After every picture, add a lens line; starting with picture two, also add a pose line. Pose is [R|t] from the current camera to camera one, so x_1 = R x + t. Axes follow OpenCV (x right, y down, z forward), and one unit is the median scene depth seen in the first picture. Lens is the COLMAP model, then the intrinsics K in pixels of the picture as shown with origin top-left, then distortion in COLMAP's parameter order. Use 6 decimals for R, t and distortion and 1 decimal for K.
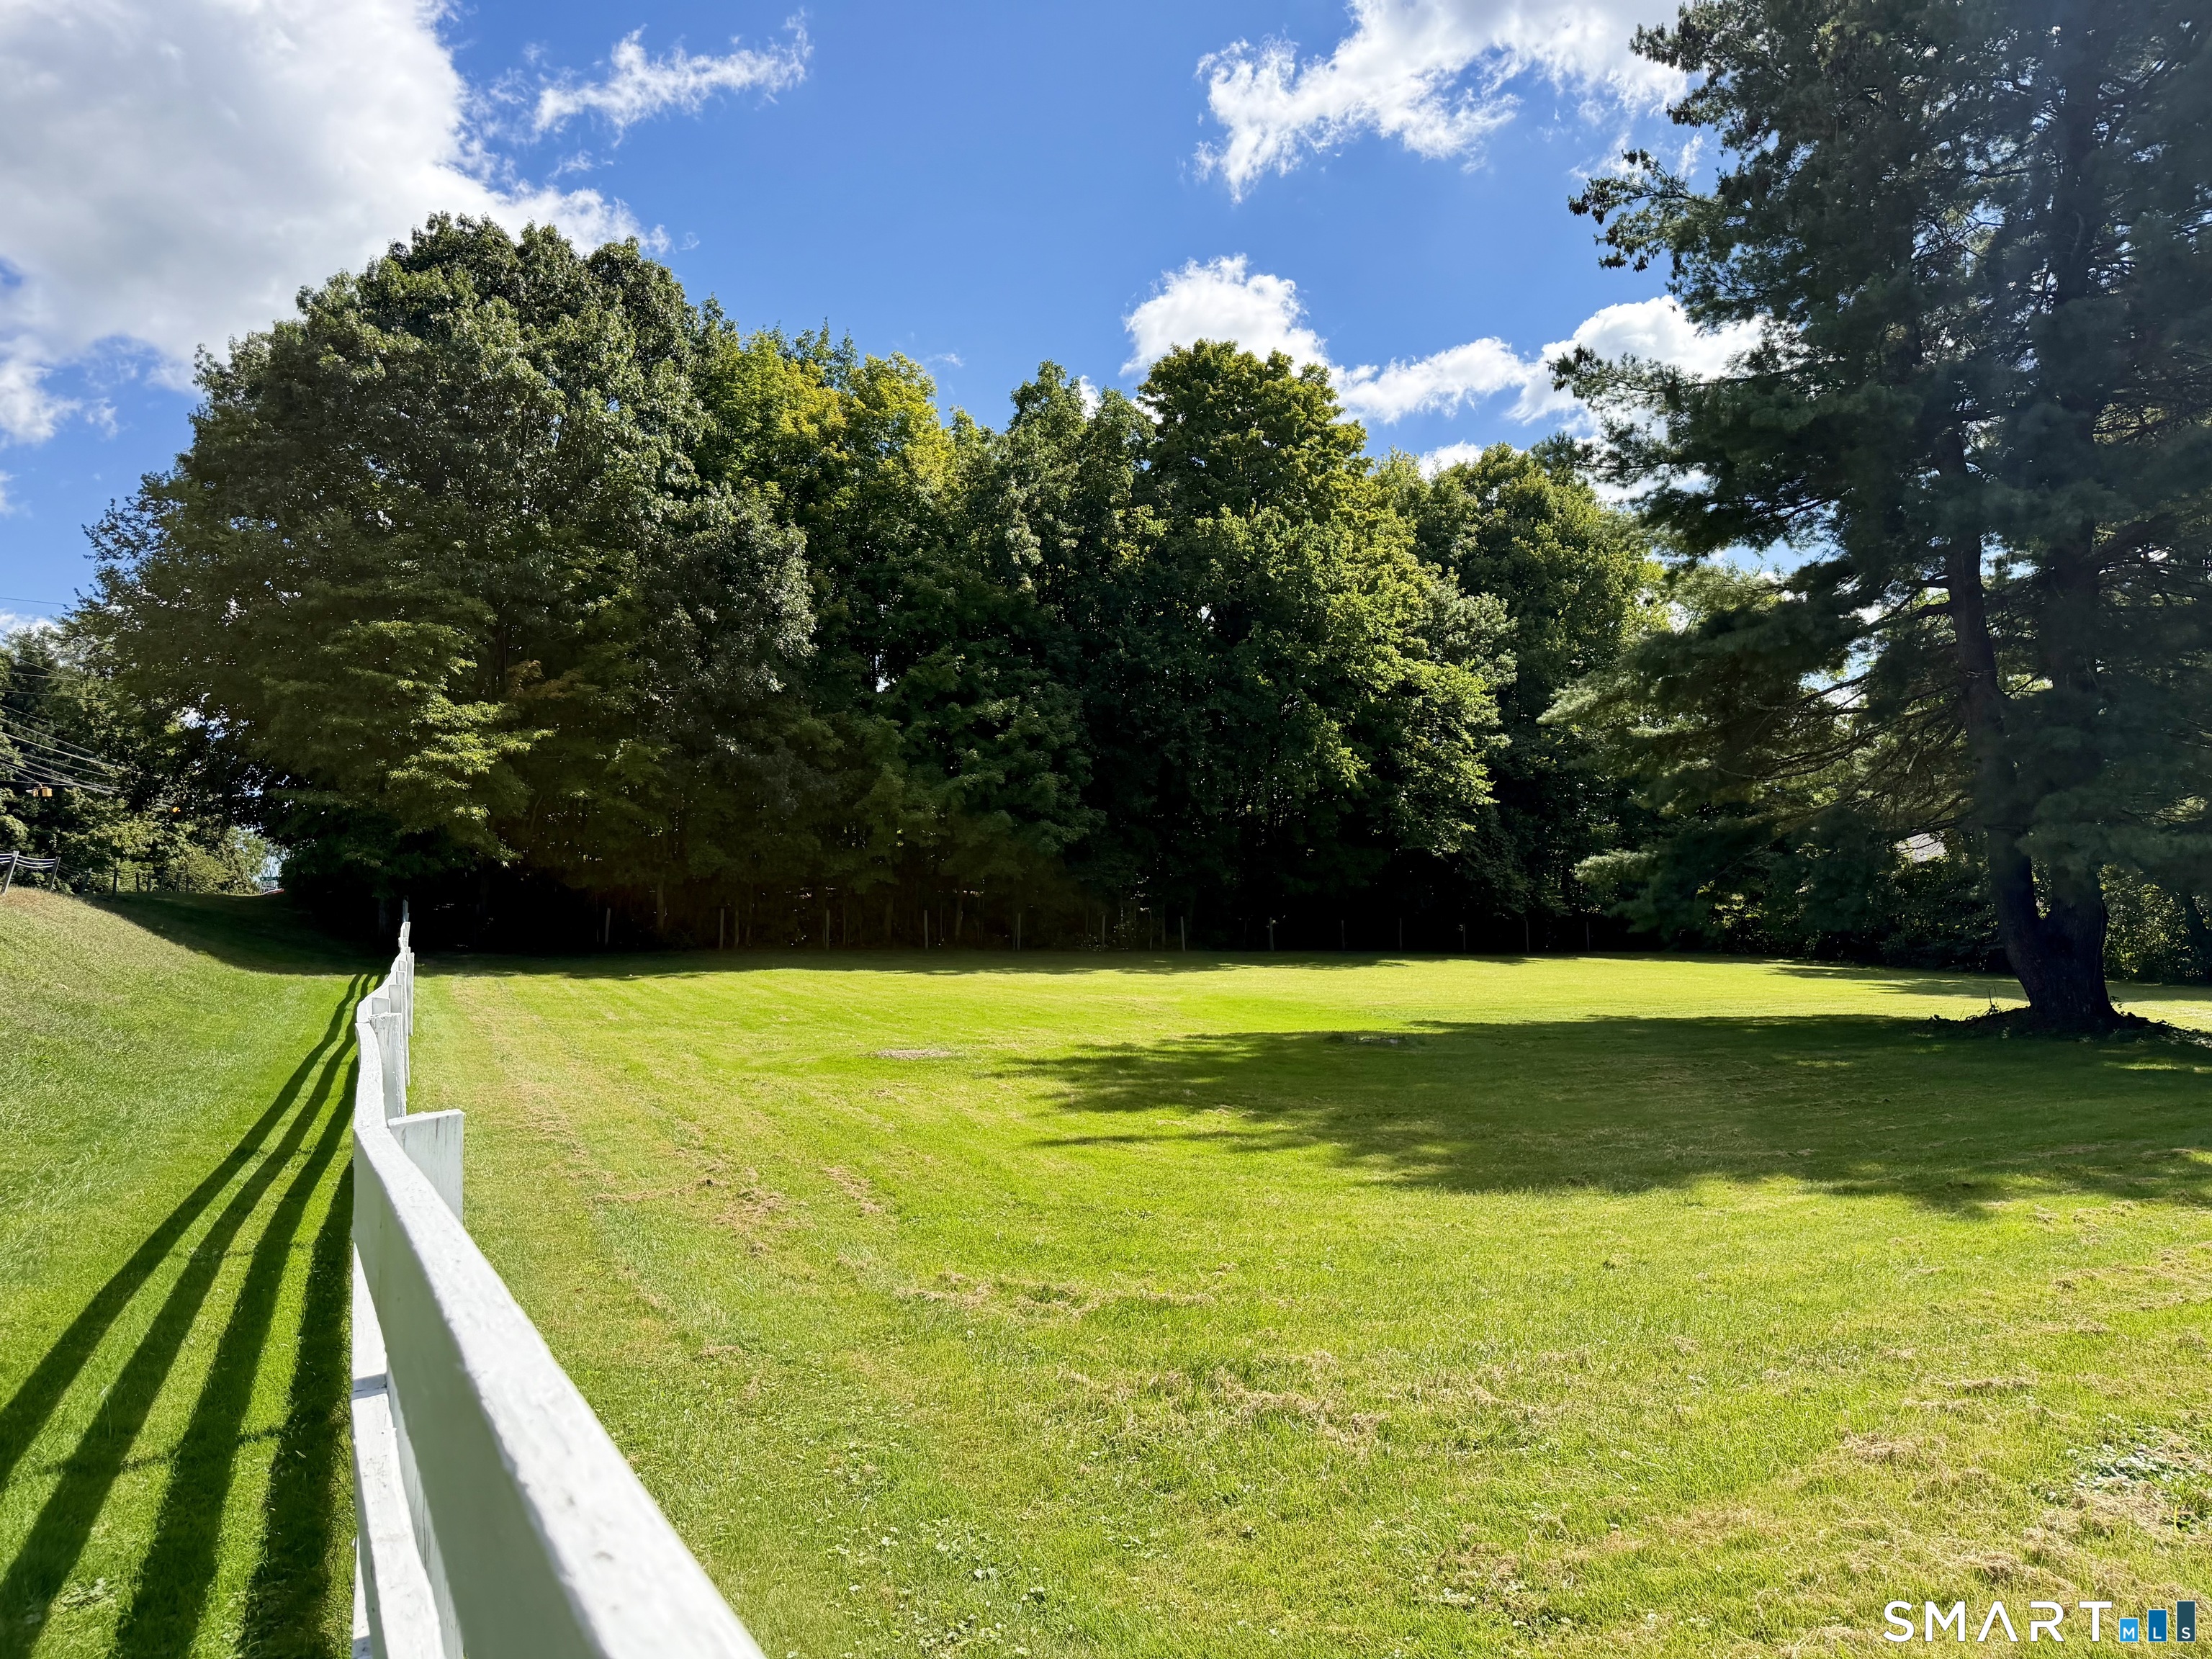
lens RADIAL K [[1527.8, 0, 1133.2], [0, 1527.8, 847.4], [0, 0, 1]] dist [0.061602, -0.071191]
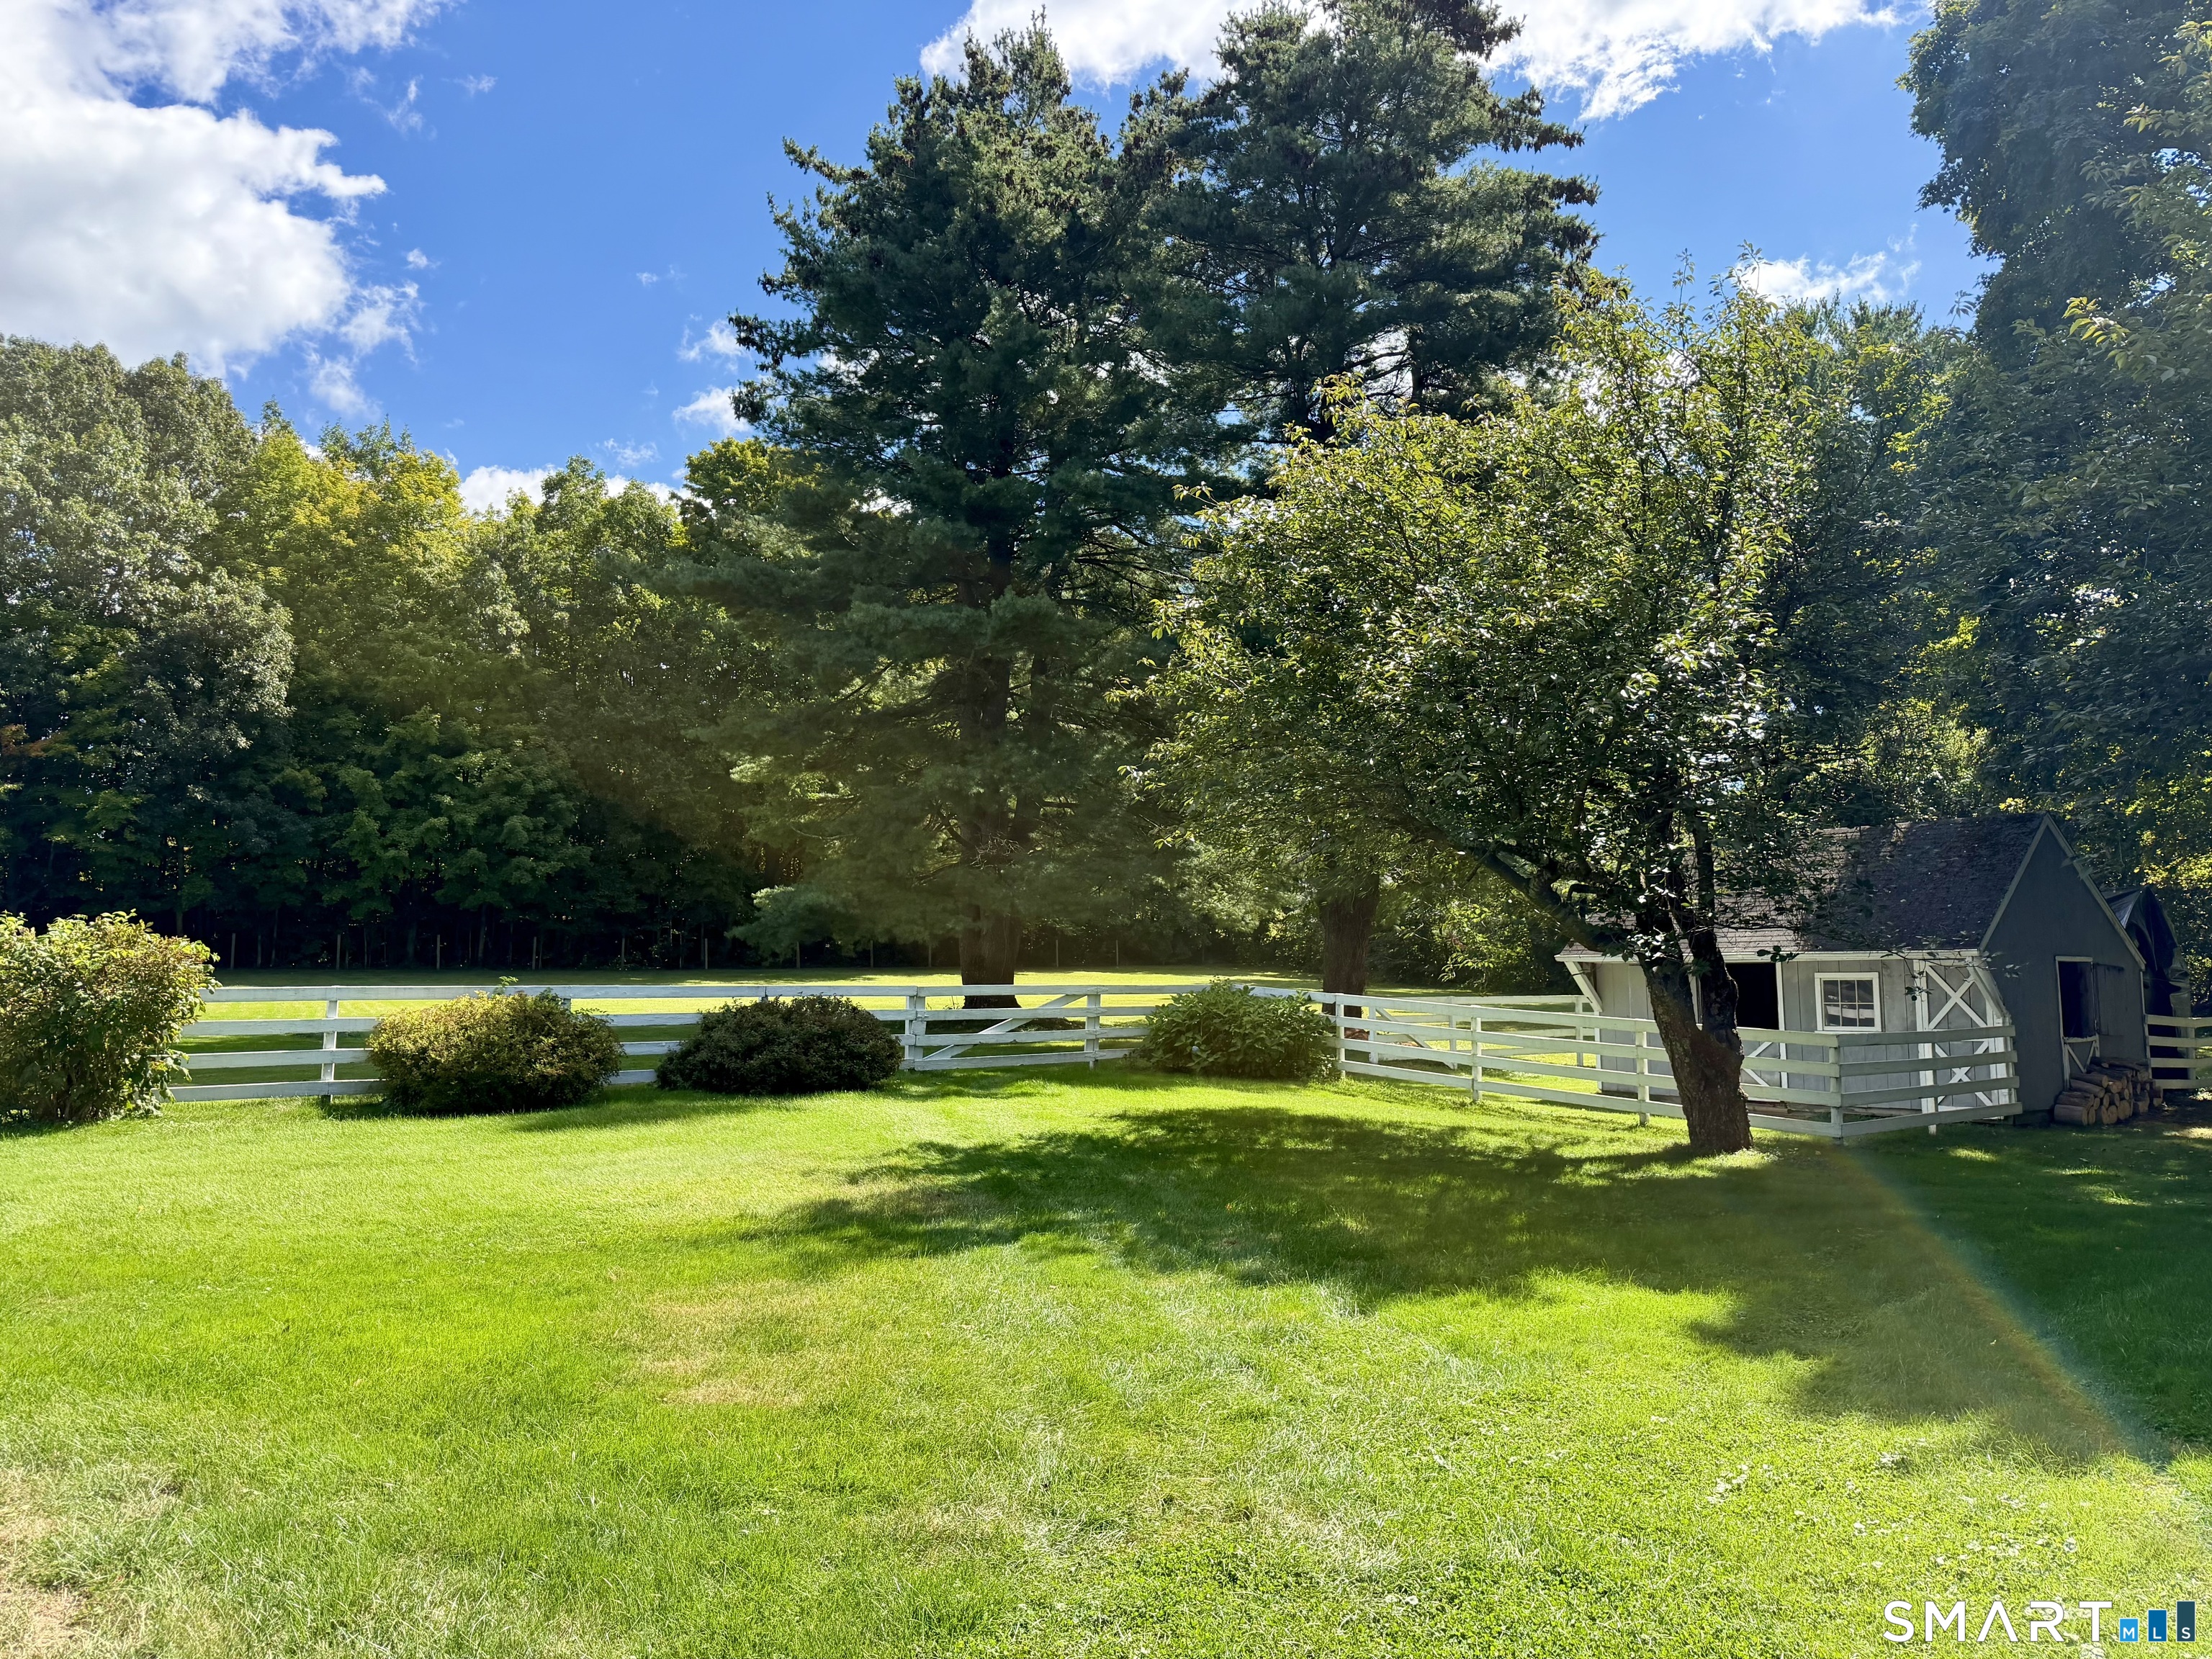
lens RADIAL K [[1527.8, 0, 1110.7], [0, 1527.8, 814.9], [0, 0, 1]] dist [0.061602, -0.071191]
pose [[0.999326, 0.000268, 0.036702, 0.361680], [0.000831, 0.999552, -0.029914, -0.014028], [-0.036693, 0.029925, 0.998878, -0.192800]]
